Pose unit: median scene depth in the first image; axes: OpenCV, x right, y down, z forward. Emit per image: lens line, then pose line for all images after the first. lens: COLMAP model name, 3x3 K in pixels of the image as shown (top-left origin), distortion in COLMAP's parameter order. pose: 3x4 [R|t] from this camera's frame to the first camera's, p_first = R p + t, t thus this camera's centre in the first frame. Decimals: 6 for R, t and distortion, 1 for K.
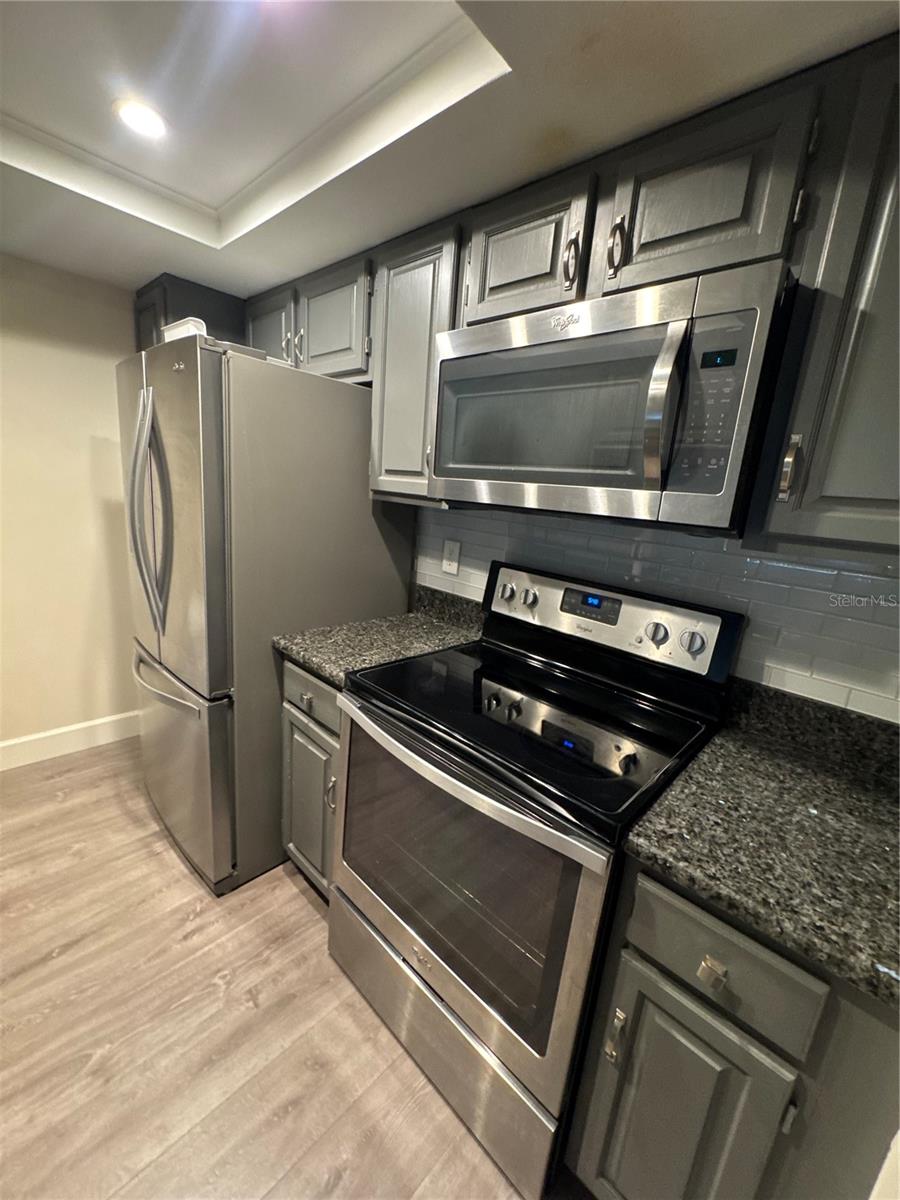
lens RADIAL K [[479.0, 0, 452.5], [0, 479.0, 598.8], [0, 0, 1]] dist [-0.003181, 0.000452]
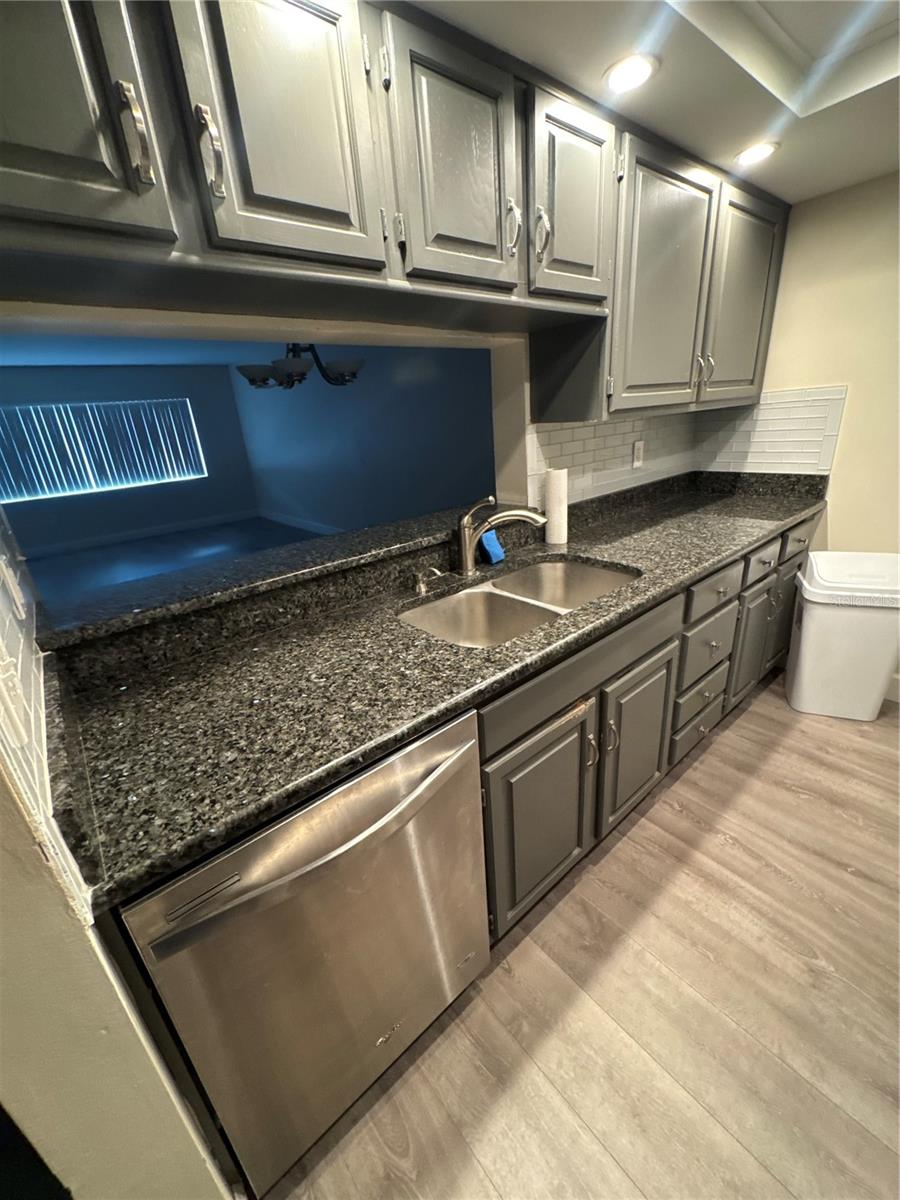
lens RADIAL K [[479.0, 0, 449.9], [0, 479.0, 598.6], [0, 0, 1]] dist [-0.003181, 0.000452]
pose [[-0.129286, 0.277349, -0.952031, 0.122909], [-0.164141, 0.940858, 0.296385, 0.001853], [0.977928, 0.194586, -0.076115, 0.079883]]
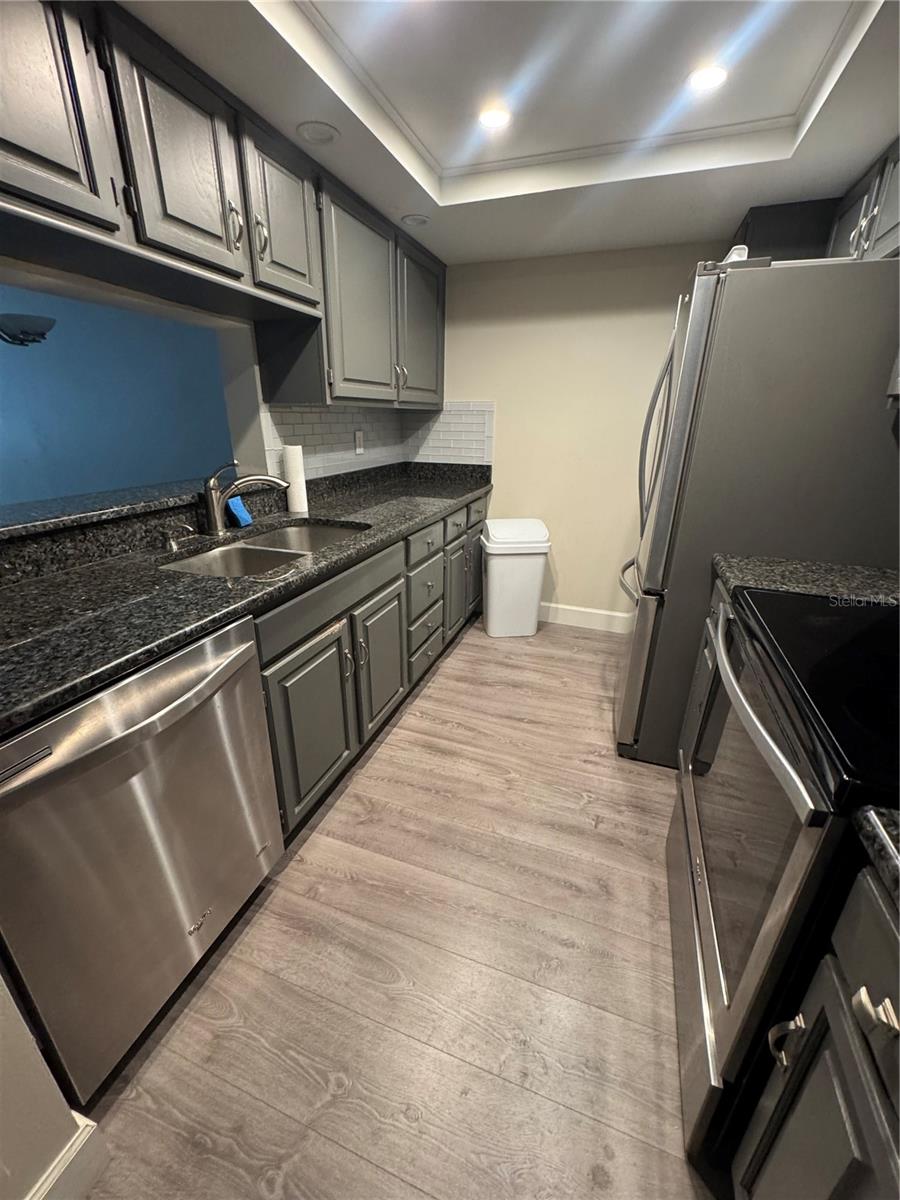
lens RADIAL K [[479.0, 0, 451.3], [0, 479.0, 598.1], [0, 0, 1]] dist [-0.003181, 0.000452]
pose [[0.397199, 0.246479, -0.884014, 0.351787], [-0.186083, 0.964880, 0.185416, 0.089789], [0.898669, 0.090853, 0.429115, 0.050221]]
